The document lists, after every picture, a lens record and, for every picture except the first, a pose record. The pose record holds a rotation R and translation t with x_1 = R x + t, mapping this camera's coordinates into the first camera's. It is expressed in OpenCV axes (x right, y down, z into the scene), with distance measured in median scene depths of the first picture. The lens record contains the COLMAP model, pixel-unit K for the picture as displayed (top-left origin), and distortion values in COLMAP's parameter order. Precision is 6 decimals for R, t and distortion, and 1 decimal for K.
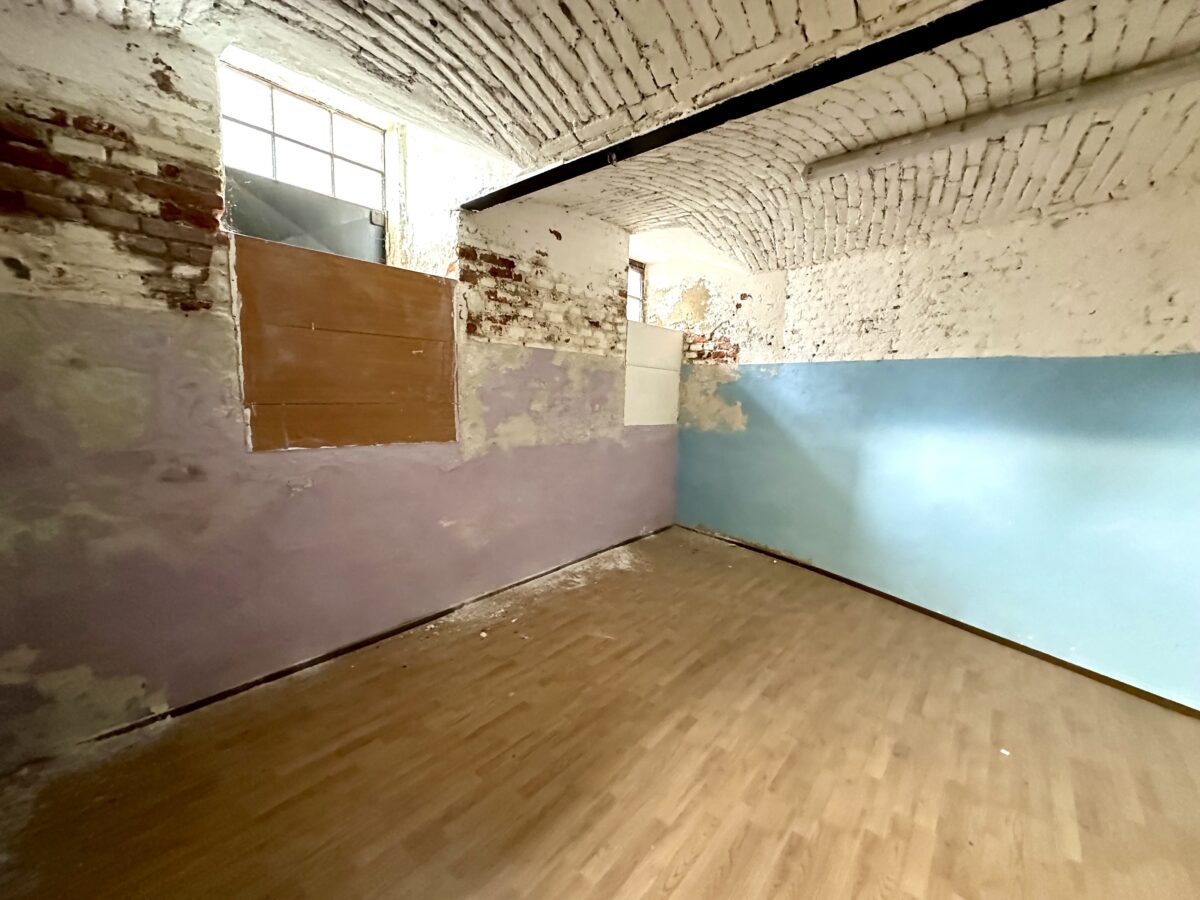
lens RADIAL K [[479.7, 0, 598.8], [0, 479.7, 448.2], [0, 0, 1]] dist [-0.003246, 0.000435]
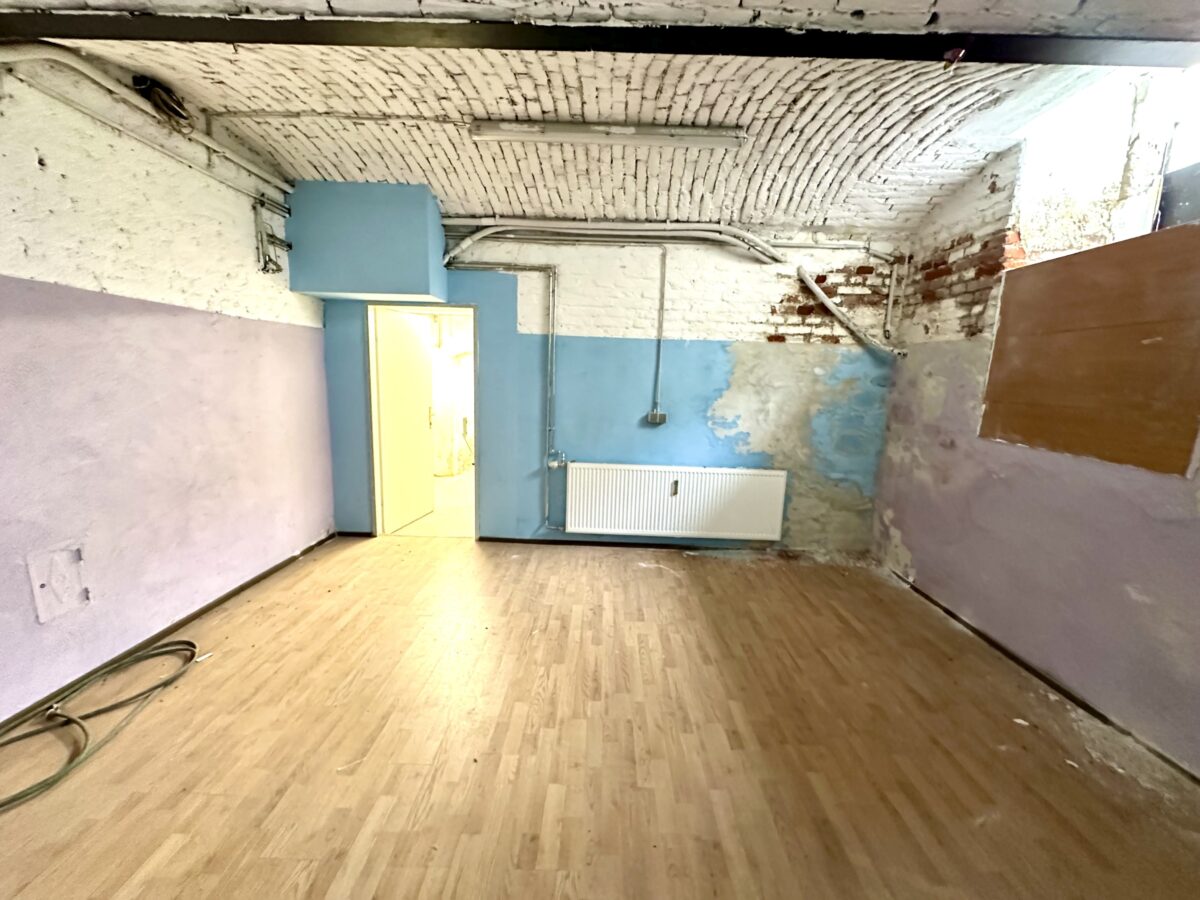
lens RADIAL K [[479.7, 0, 600.3], [0, 479.7, 446.4], [0, 0, 1]] dist [-0.003246, 0.000435]
pose [[-0.759876, 0.040222, -0.648823, 0.810771], [-0.139391, 0.964788, 0.223059, -0.104159], [0.634948, 0.259937, -0.727512, 1.168208]]
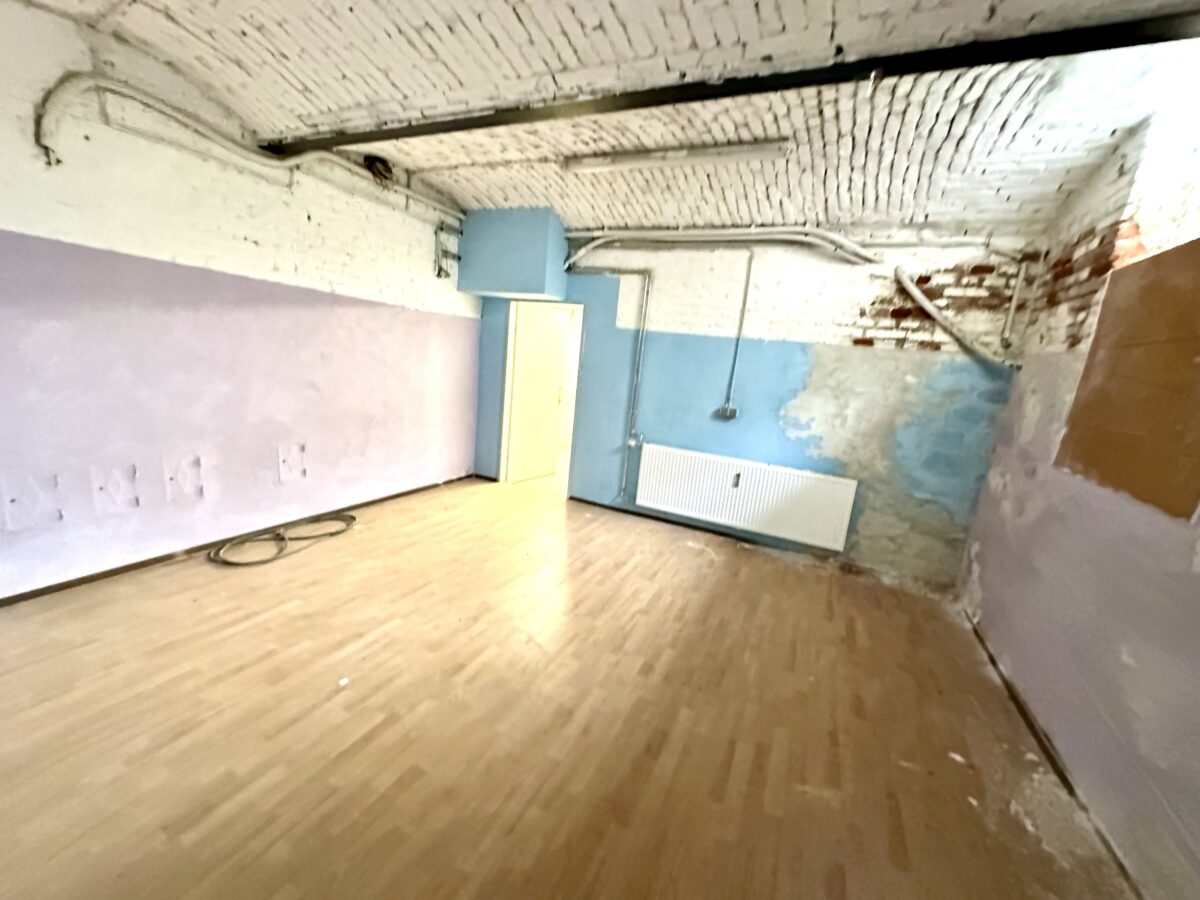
lens RADIAL K [[479.7, 0, 601.7], [0, 479.7, 444.7], [0, 0, 1]] dist [-0.003246, 0.000435]
pose [[-0.951551, -0.073178, -0.298655, 0.551640], [-0.162907, 0.943732, 0.287803, -0.168836], [0.260789, 0.322512, -0.909931, 1.549818]]
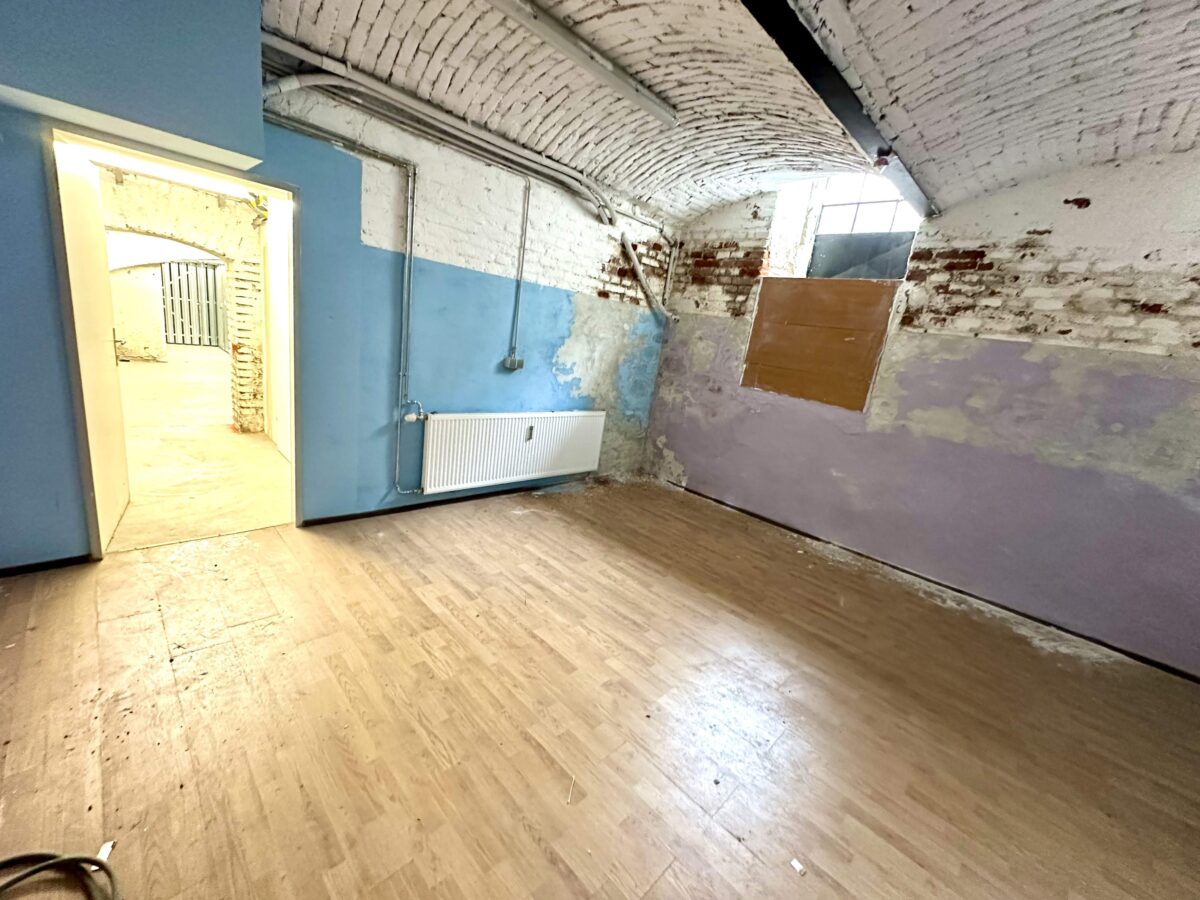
lens RADIAL K [[479.7, 0, 599.3], [0, 479.7, 445.9], [0, 0, 1]] dist [-0.003246, 0.000435]
pose [[-0.057676, 0.189640, -0.980158, 1.172859], [-0.266221, 0.943319, 0.198178, 0.003379], [0.962185, 0.272369, -0.003921, 0.459626]]
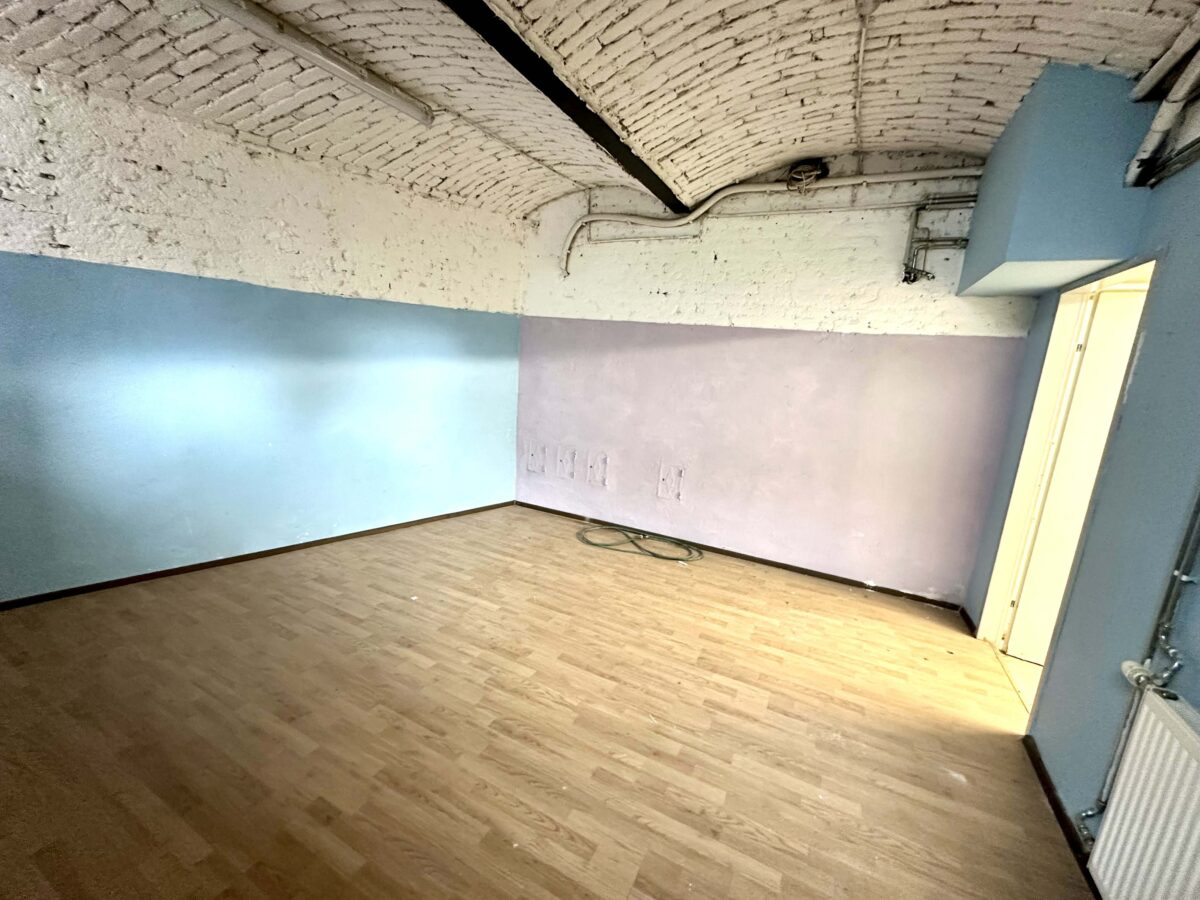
lens RADIAL K [[479.7, 0, 602.0], [0, 479.7, 448.6], [0, 0, 1]] dist [-0.003246, 0.000435]
pose [[-0.249739, -0.232861, 0.939897, -0.390224], [0.048214, 0.966459, 0.252253, -0.080534], [-0.967112, 0.108314, -0.230136, 0.614351]]
